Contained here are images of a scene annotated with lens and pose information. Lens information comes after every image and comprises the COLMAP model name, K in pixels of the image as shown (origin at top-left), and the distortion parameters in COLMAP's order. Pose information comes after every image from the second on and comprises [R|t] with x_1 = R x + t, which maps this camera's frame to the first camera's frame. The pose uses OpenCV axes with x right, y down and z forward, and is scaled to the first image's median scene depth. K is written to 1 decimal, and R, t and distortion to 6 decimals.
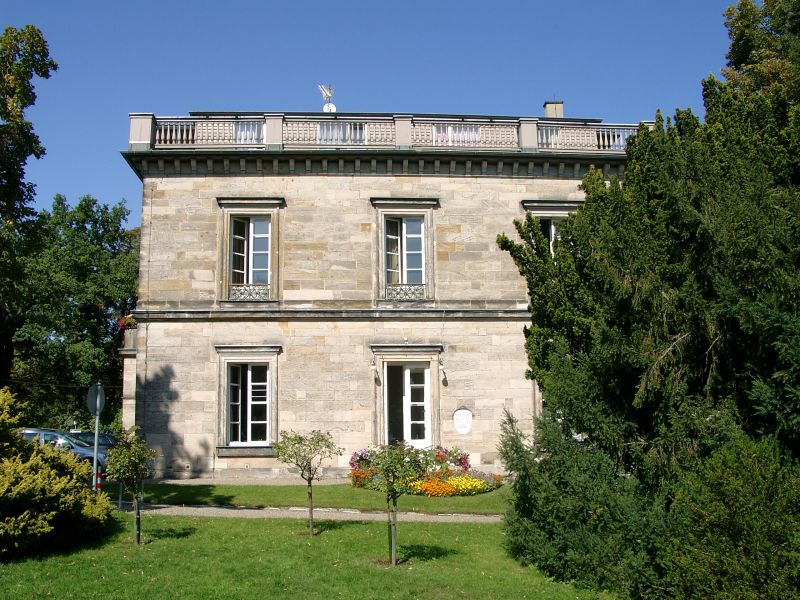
lens RADIAL K [[799.8, 0, 400.0], [0, 799.8, 300.0], [0, 0, 1]] dist [-0.102137, 0.006251]
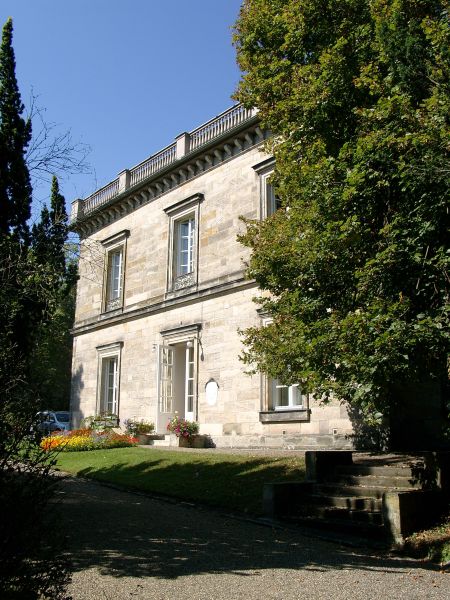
lens RADIAL K [[599.8, 0, 225.0], [0, 599.8, 300.0], [0, 0, 1]] dist [-0.102137, 0.006251]
pose [[0.597103, -0.174000, -0.783066, 0.709359], [0.099410, 0.984717, -0.143005, 0.144532], [0.795981, 0.007544, 0.605275, 0.539464]]
